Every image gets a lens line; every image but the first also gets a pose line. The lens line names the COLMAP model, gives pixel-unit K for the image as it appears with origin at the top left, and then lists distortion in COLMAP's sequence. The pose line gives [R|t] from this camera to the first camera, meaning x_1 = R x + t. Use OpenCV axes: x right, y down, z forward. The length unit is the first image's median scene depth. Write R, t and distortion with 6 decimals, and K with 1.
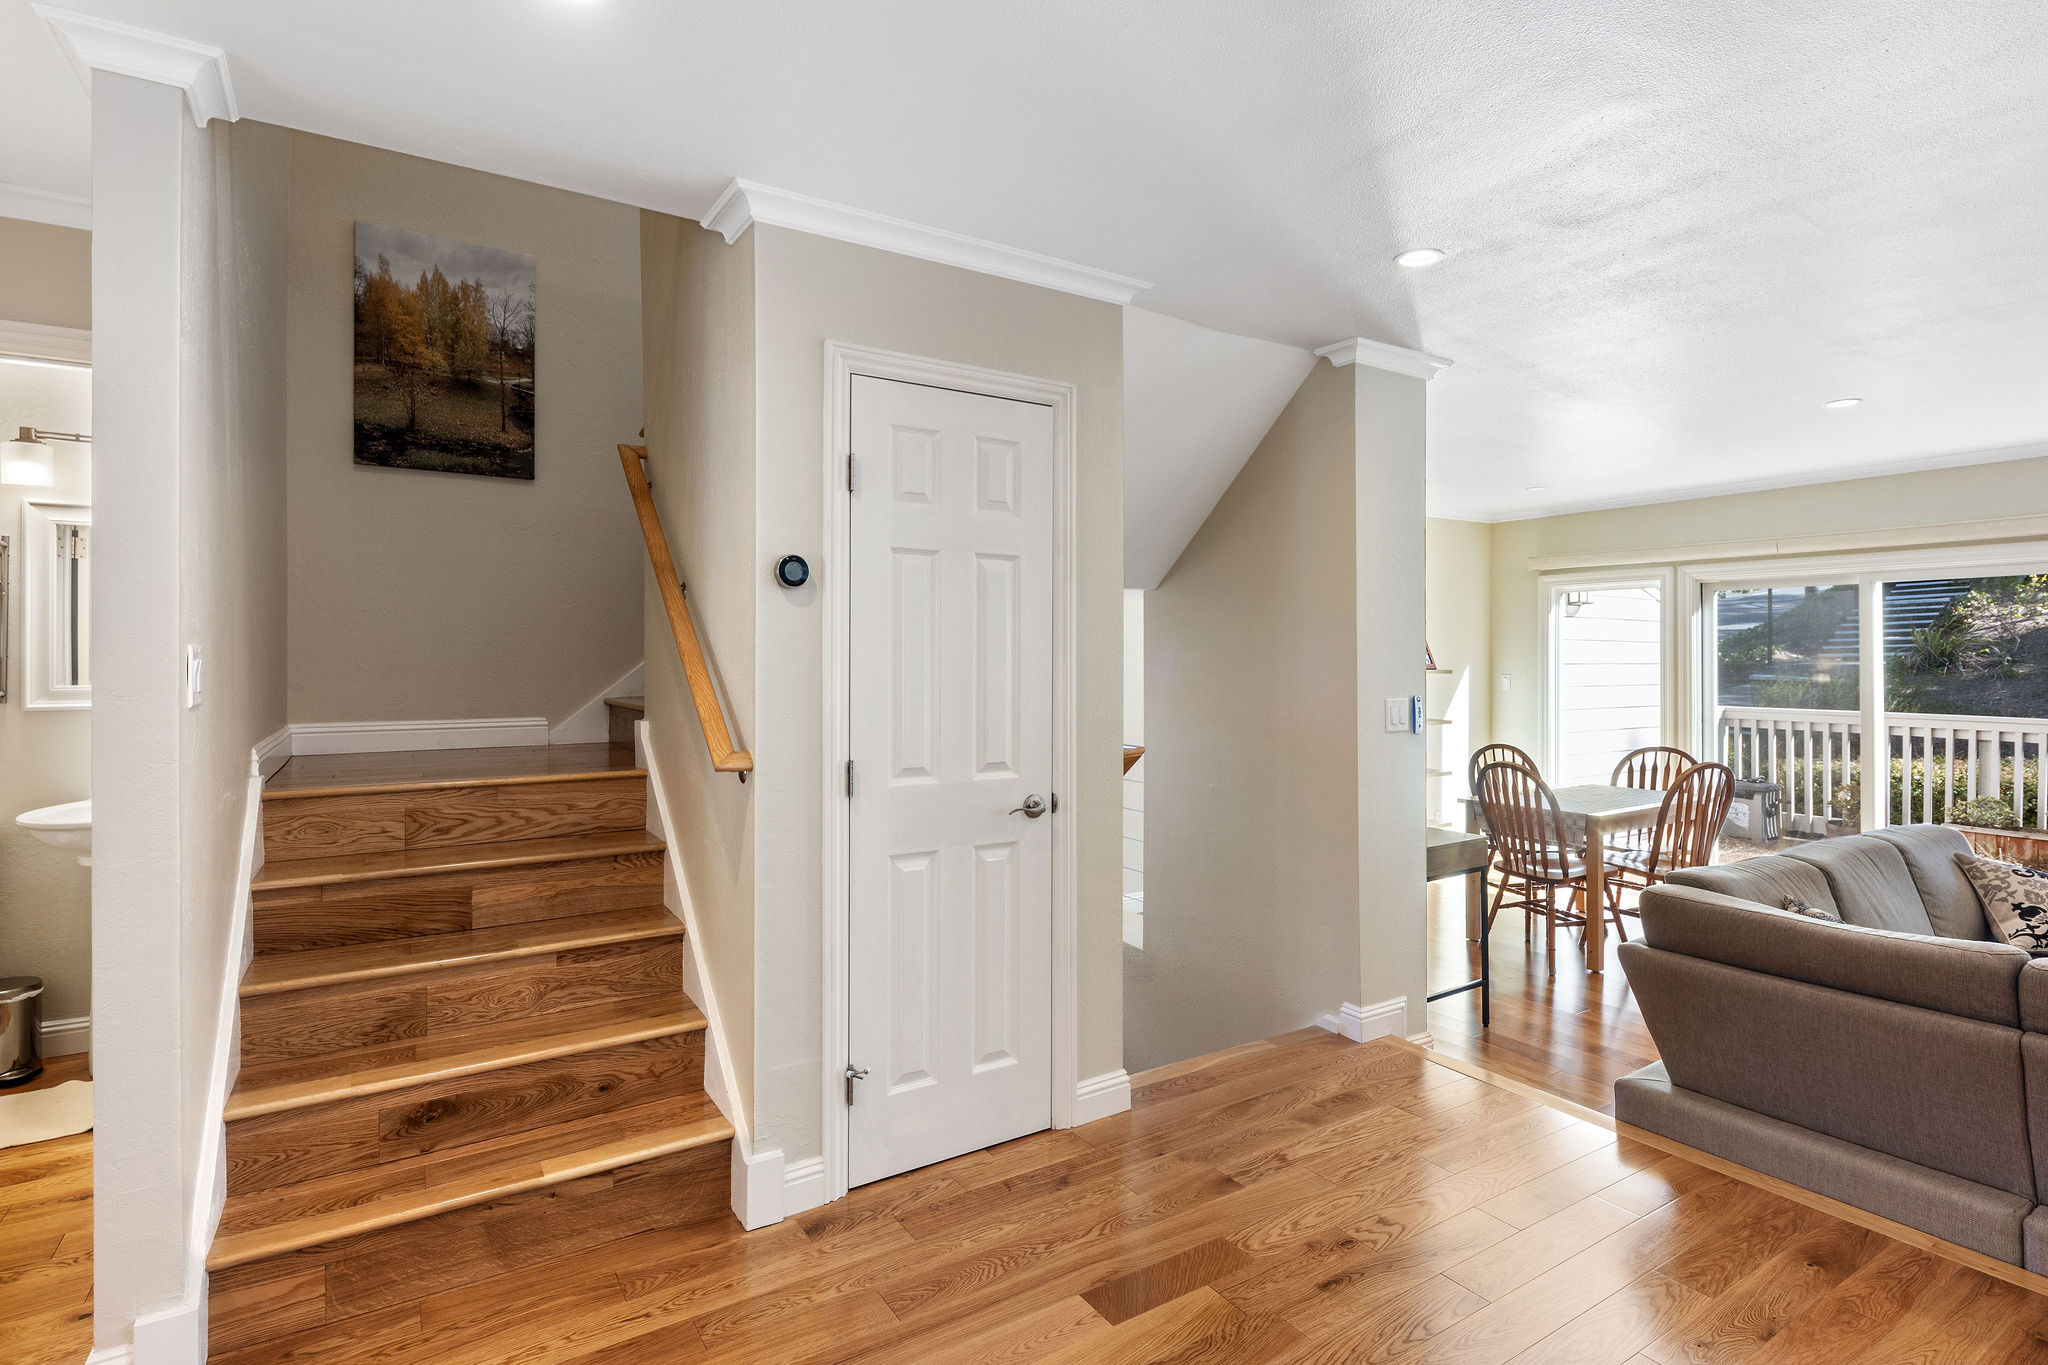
lens RADIAL K [[1030.7, 0, 1007.0], [0, 1030.7, 648.4], [0, 0, 1]] dist [0.000933, -0.000942]
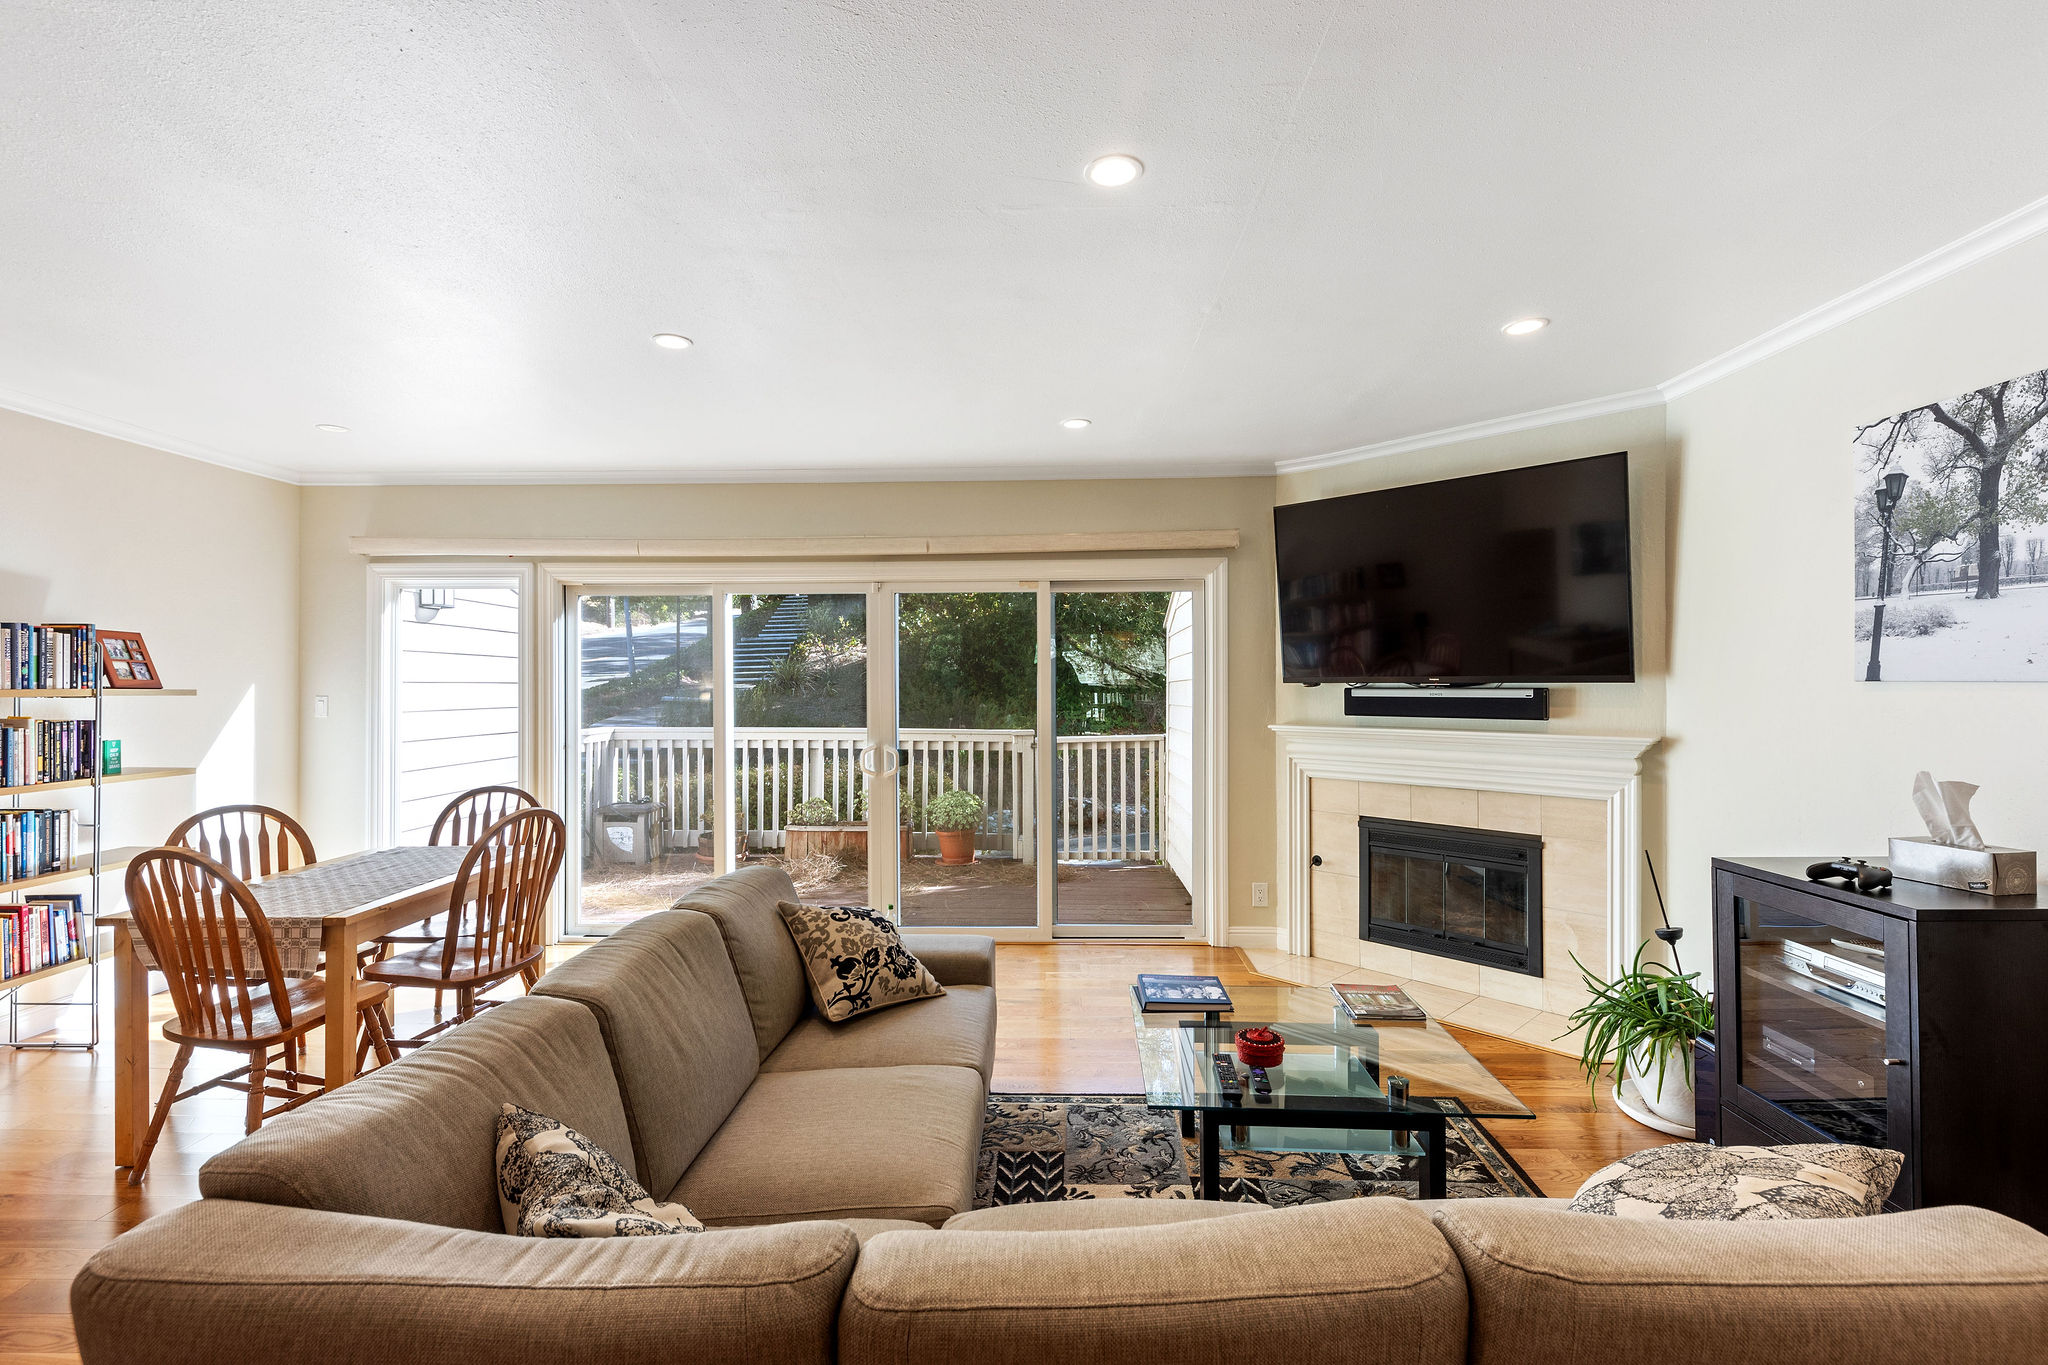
lens RADIAL K [[947.7, 0, 1028.4], [0, 947.7, 681.3], [0, 0, 1]] dist [0.010660, -0.002321]
pose [[0.559088, -0.000537, 0.829108, 0.229031], [-0.003402, 0.999990, 0.002942, 0.011990], [-0.829101, -0.004465, 0.559081, 0.234942]]
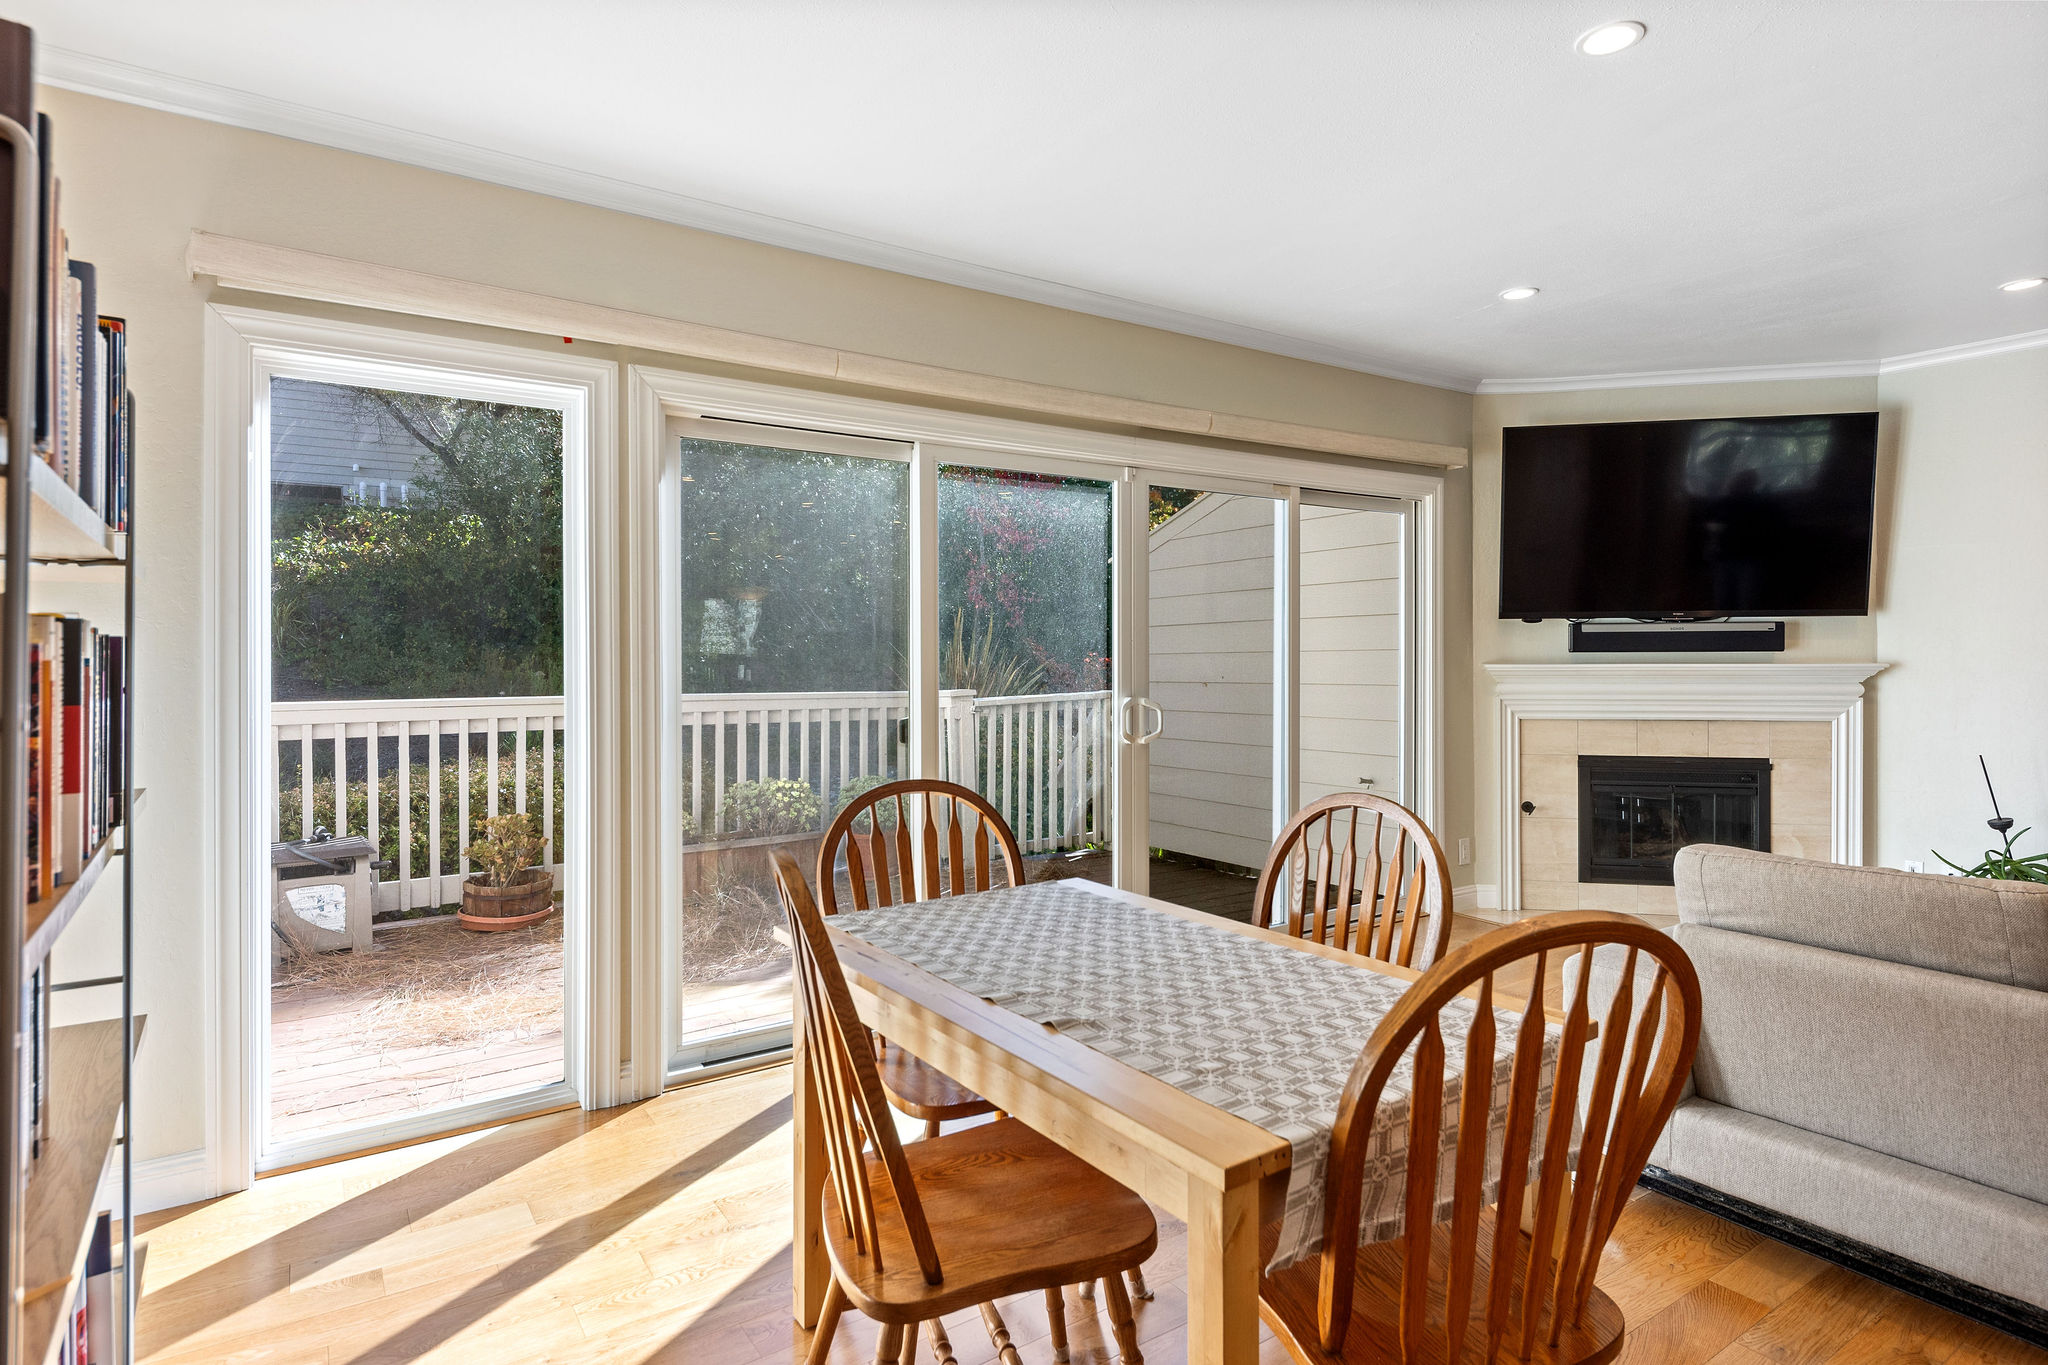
lens RADIAL K [[1078.5, 0, 1037.5], [0, 1078.5, 657.4], [0, 0, 1]] dist [0.001899, -0.000186]
pose [[-0.036472, -0.002896, 0.999330, 0.188221], [-0.003668, 0.999989, 0.002764, 0.040377], [-0.999328, -0.003565, -0.036482, 0.820800]]
